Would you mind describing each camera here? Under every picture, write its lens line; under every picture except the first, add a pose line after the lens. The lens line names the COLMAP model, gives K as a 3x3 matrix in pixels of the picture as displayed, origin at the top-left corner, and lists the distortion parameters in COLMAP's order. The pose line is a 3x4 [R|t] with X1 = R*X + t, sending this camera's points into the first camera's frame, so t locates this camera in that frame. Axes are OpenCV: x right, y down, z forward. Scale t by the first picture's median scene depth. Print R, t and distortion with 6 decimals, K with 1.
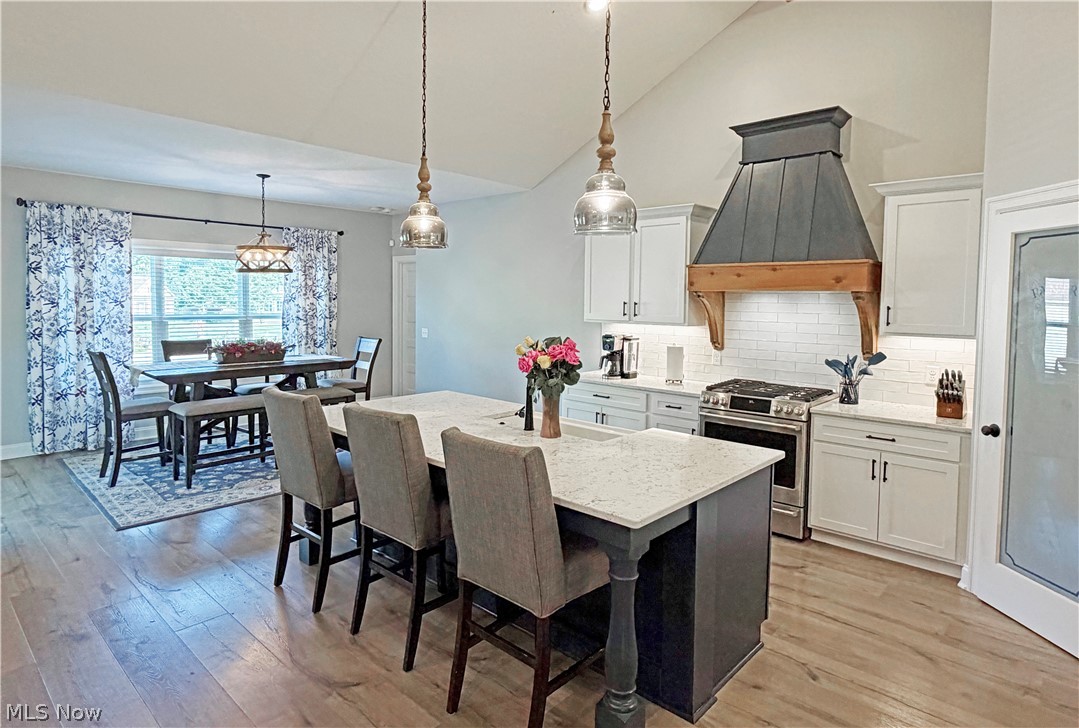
lens RADIAL K [[600.7, 0, 539.7], [0, 600.7, 323.3], [0, 0, 1]] dist [0.000130, 0.001464]
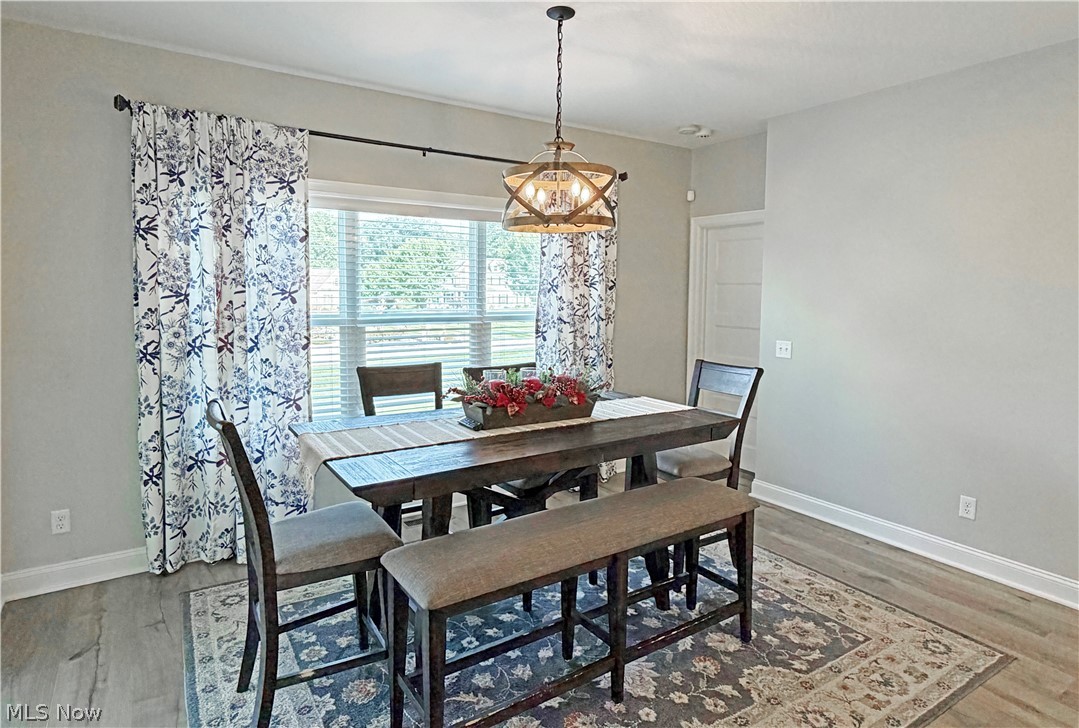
lens RADIAL K [[600.7, 0, 539.7], [0, 600.7, 323.3], [0, 0, 1]] dist [0.000130, 0.001464]
pose [[0.970100, 0.008860, -0.242544, -0.356936], [-0.005866, 0.999897, 0.013063, -0.016870], [0.242635, -0.011249, 0.970052, 0.544031]]
